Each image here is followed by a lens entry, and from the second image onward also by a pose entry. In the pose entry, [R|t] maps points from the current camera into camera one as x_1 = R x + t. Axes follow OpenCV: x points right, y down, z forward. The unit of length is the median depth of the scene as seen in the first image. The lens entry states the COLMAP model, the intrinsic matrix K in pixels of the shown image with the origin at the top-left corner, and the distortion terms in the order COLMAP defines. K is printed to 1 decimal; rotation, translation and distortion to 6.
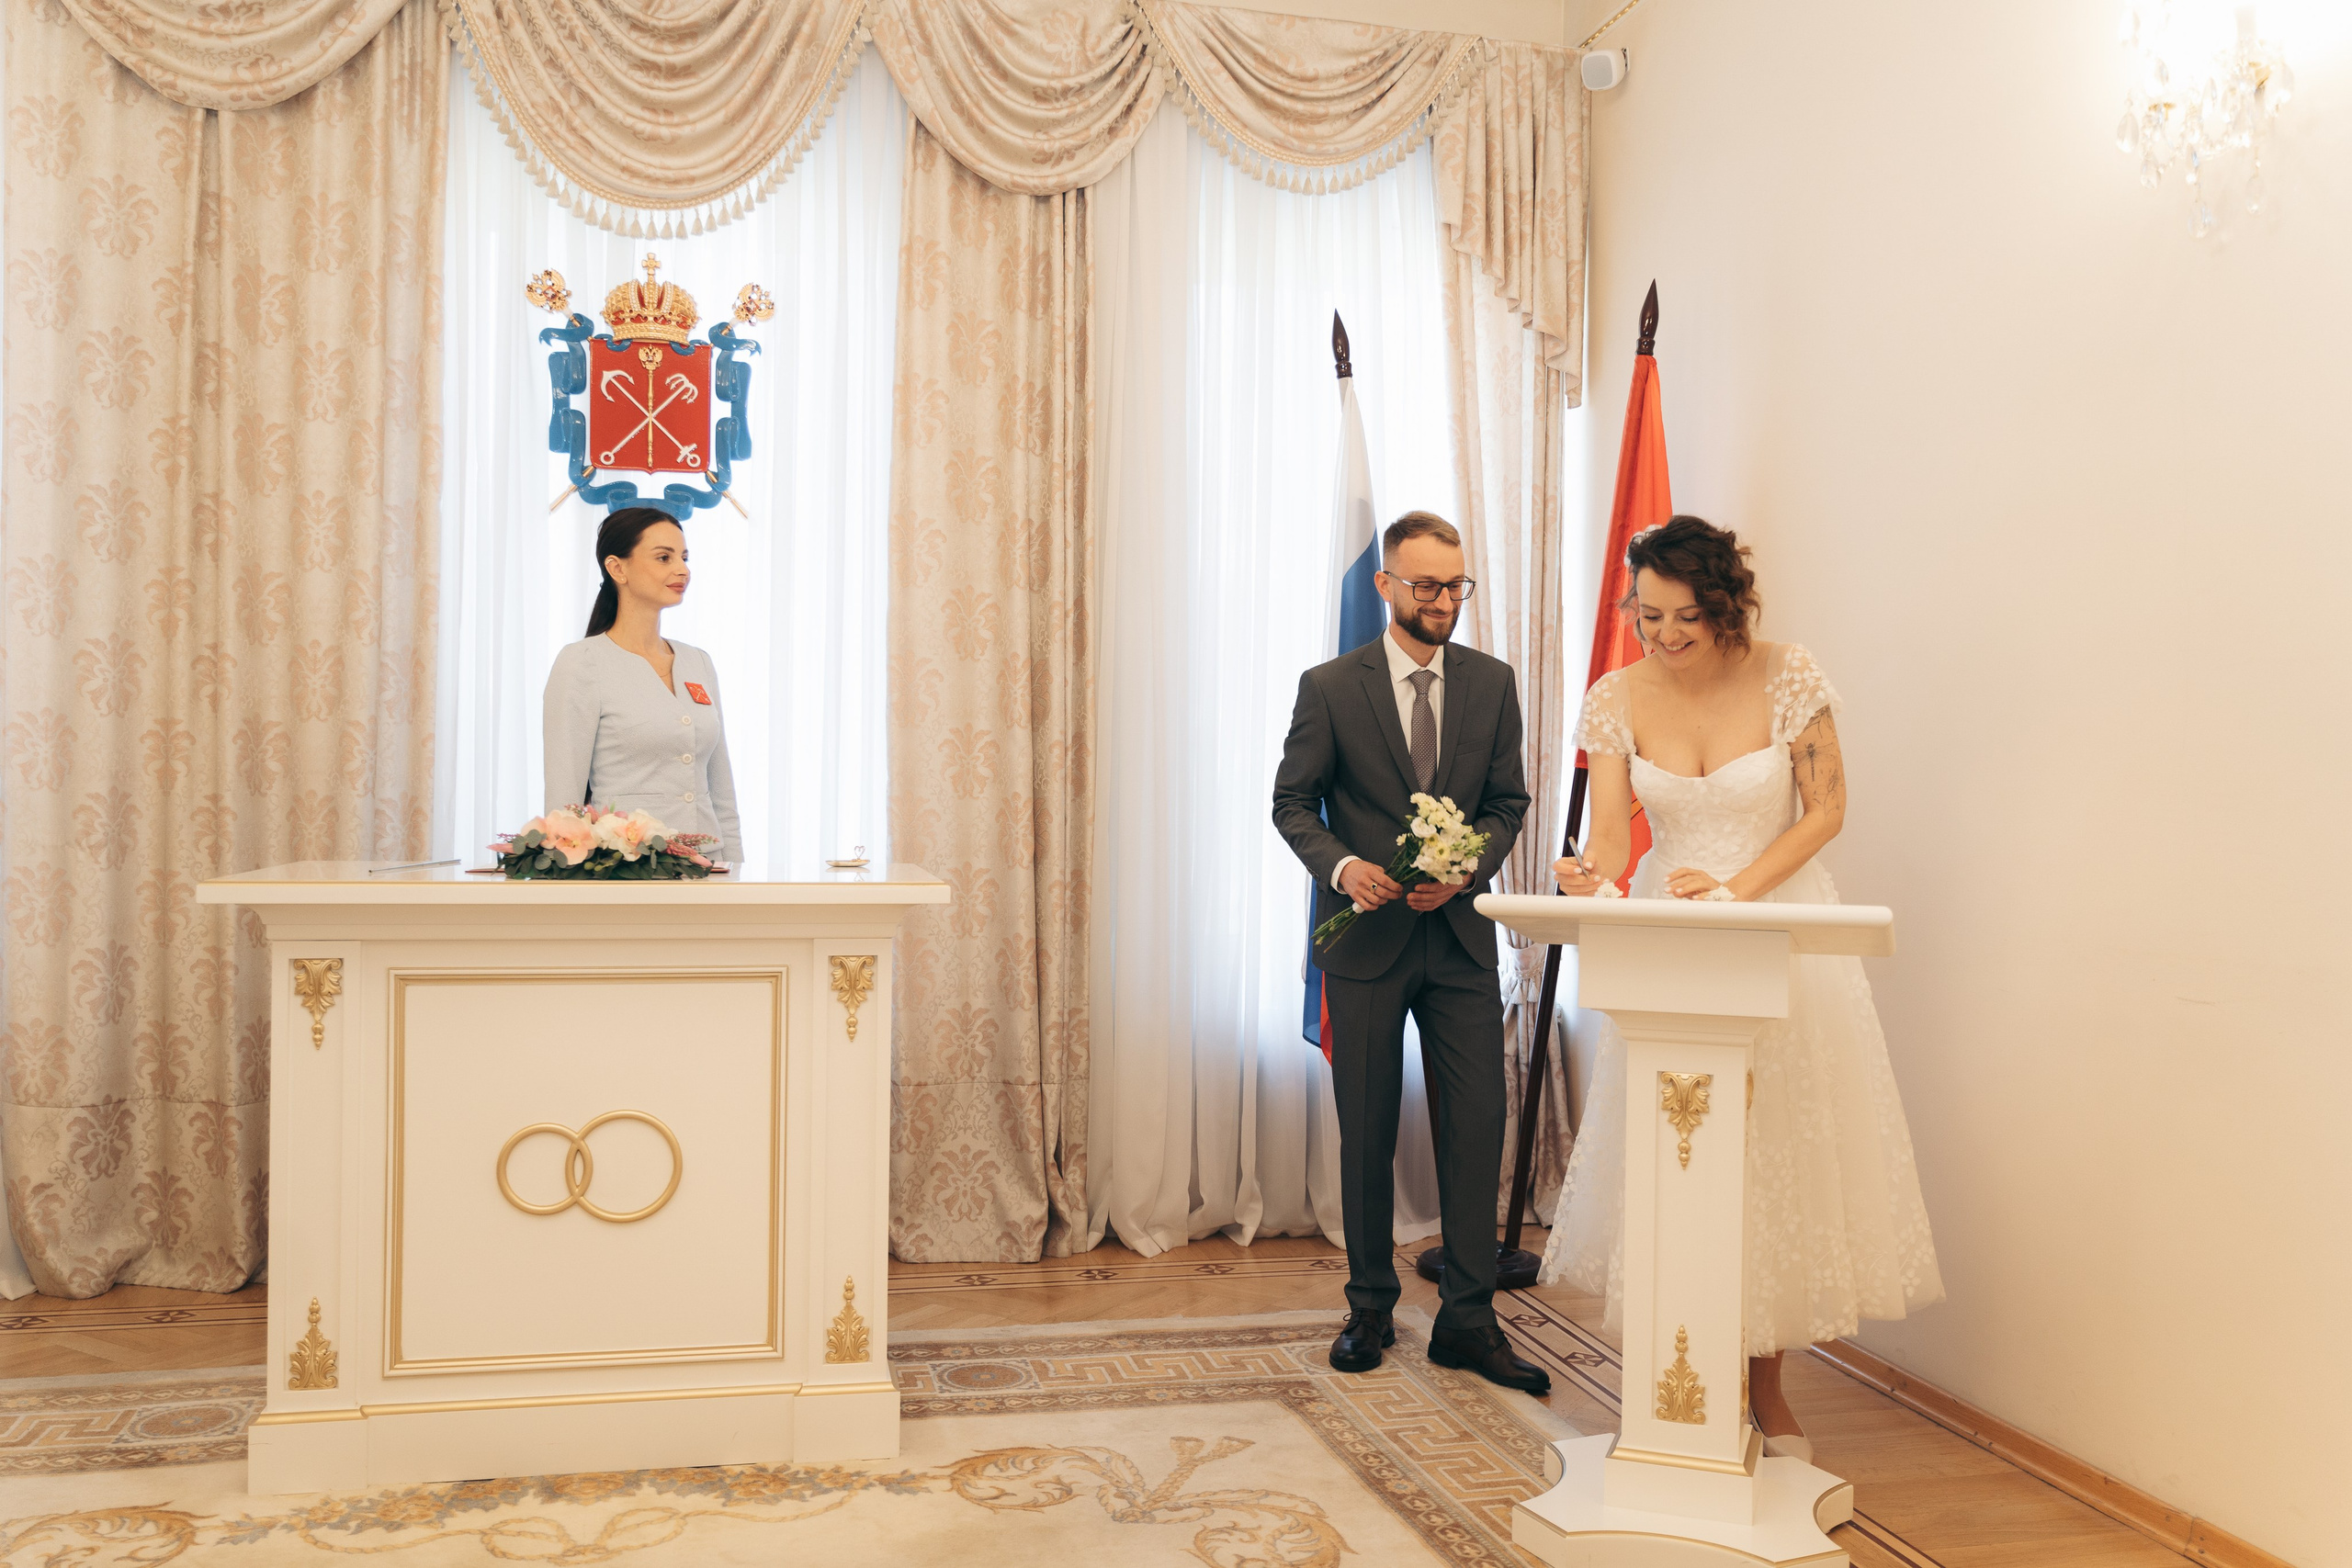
lens RADIAL K [[1879.9, 0, 1271.3], [0, 1879.9, 753.7], [0, 0, 1]] dist [0.016859, -0.014292]
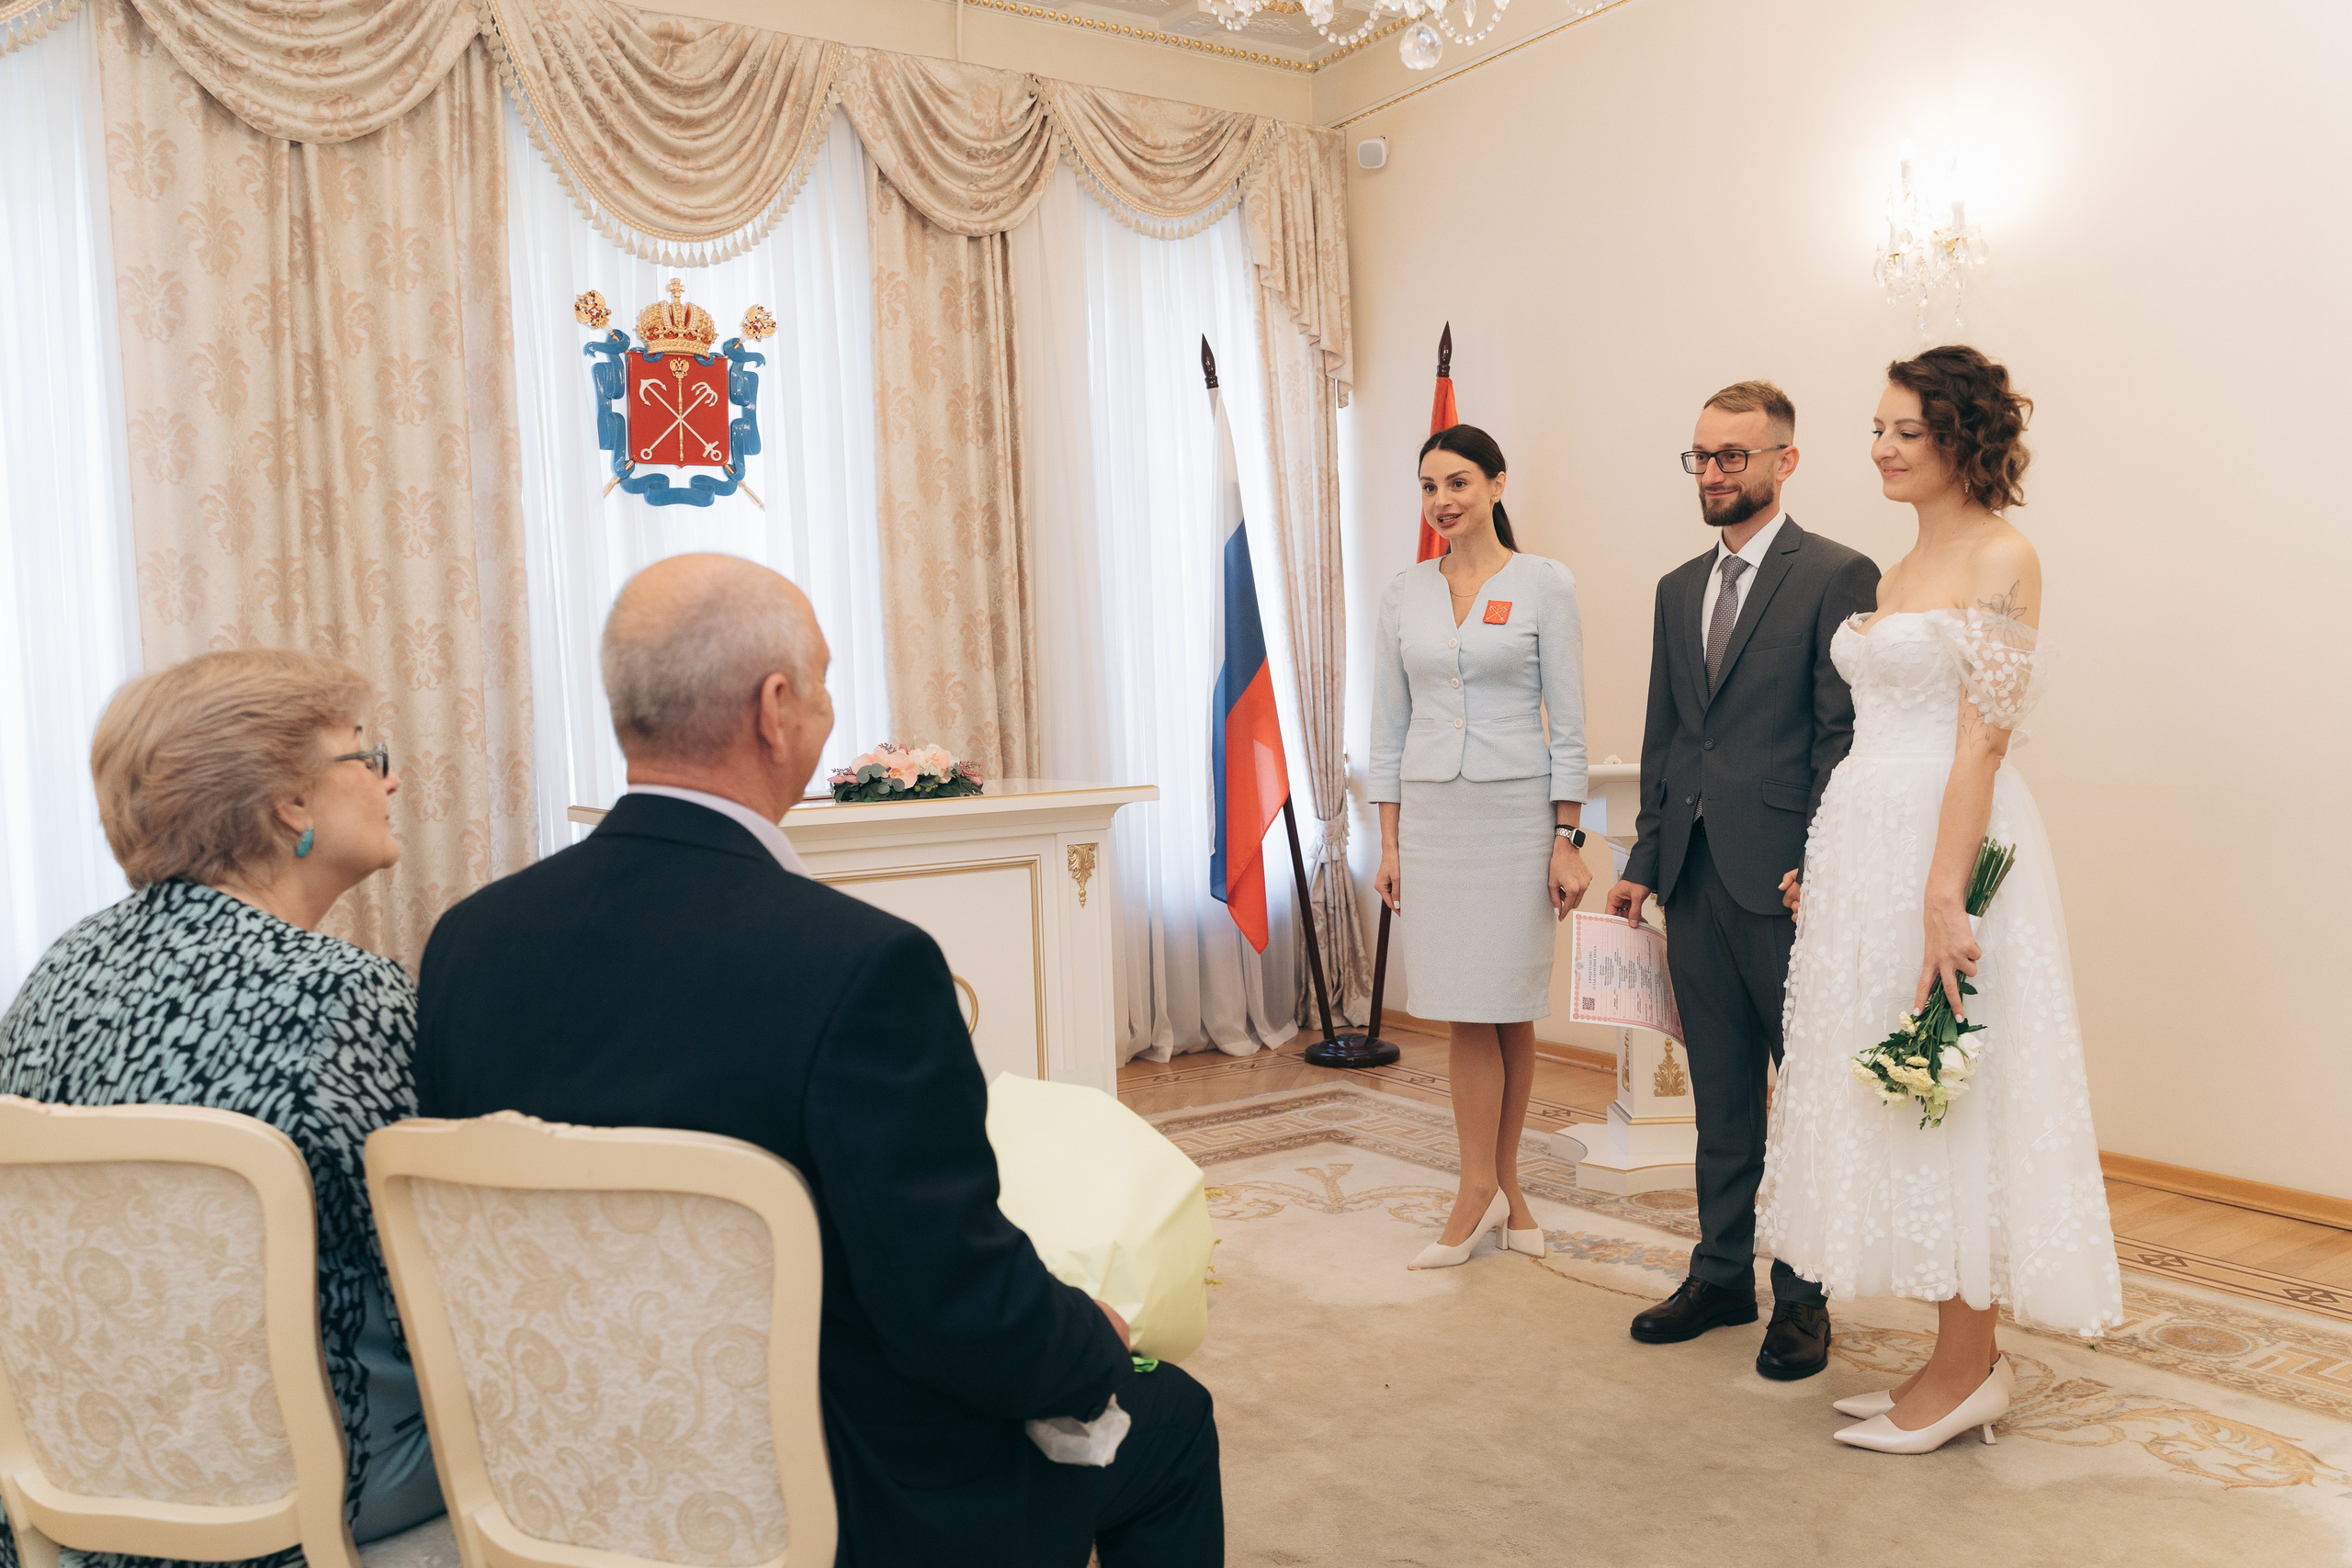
lens RADIAL K [[1879.9, 0, 1132.0], [0, 1879.9, 737.8], [0, 0, 1]] dist [0.016859, -0.014292]
pose [[0.939932, -0.054294, 0.337017, -0.472475], [0.041784, 0.998145, 0.044268, -0.020157], [-0.338795, -0.027527, 0.940457, -0.206893]]
